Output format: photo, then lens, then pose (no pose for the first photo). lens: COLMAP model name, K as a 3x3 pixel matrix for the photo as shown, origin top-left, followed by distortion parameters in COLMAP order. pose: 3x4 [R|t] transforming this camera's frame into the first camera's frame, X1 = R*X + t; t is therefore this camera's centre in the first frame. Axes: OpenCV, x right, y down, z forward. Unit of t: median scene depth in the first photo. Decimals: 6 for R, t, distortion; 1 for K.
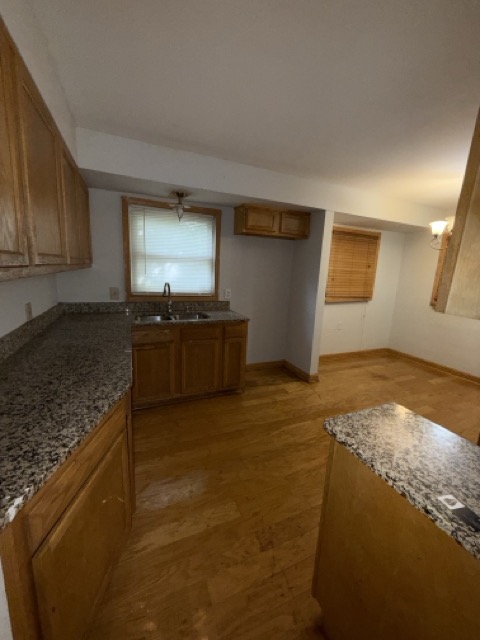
lens RADIAL K [[254.2, 0, 241.4], [0, 254.2, 317.0], [0, 0, 1]] dist [-0.000805, 0.000019]
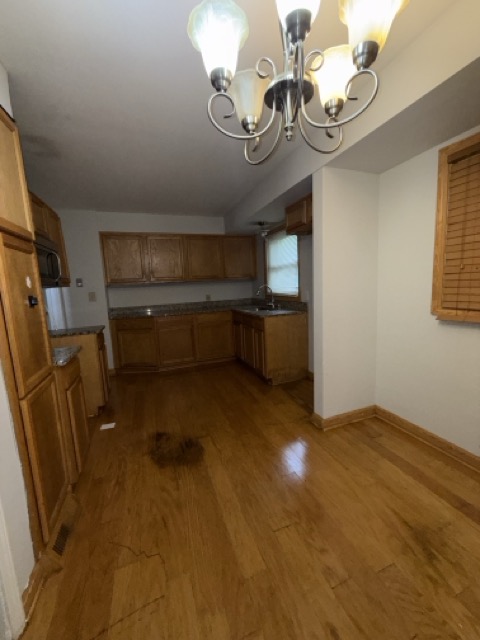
lens RADIAL K [[254.2, 0, 241.4], [0, 254.2, 317.0], [0, 0, 1]] dist [-0.000805, 0.000019]
pose [[-0.052952, 0.088303, -0.994685, 0.854284], [-0.140775, 0.985475, 0.094979, -0.060467], [0.988624, 0.145057, -0.039752, 0.712220]]
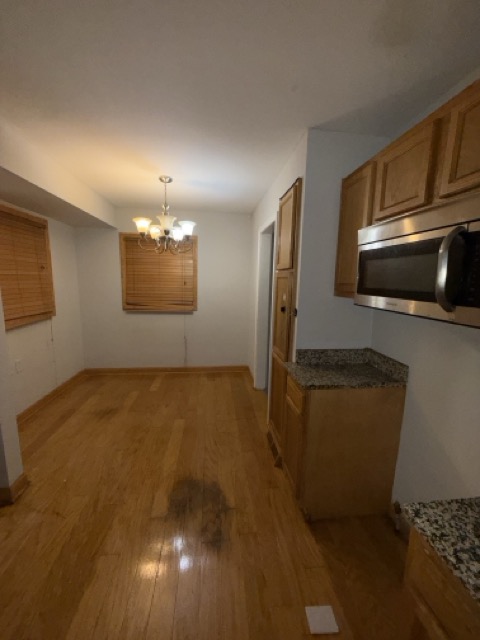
lens RADIAL K [[254.2, 0, 241.4], [0, 254.2, 317.0], [0, 0, 1]] dist [-0.000805, 0.000019]
pose [[0.284150, -0.181354, 0.941472, -0.012098], [0.164936, 0.976555, 0.138332, -0.085082], [-0.944487, 0.115975, 0.307400, 0.336397]]
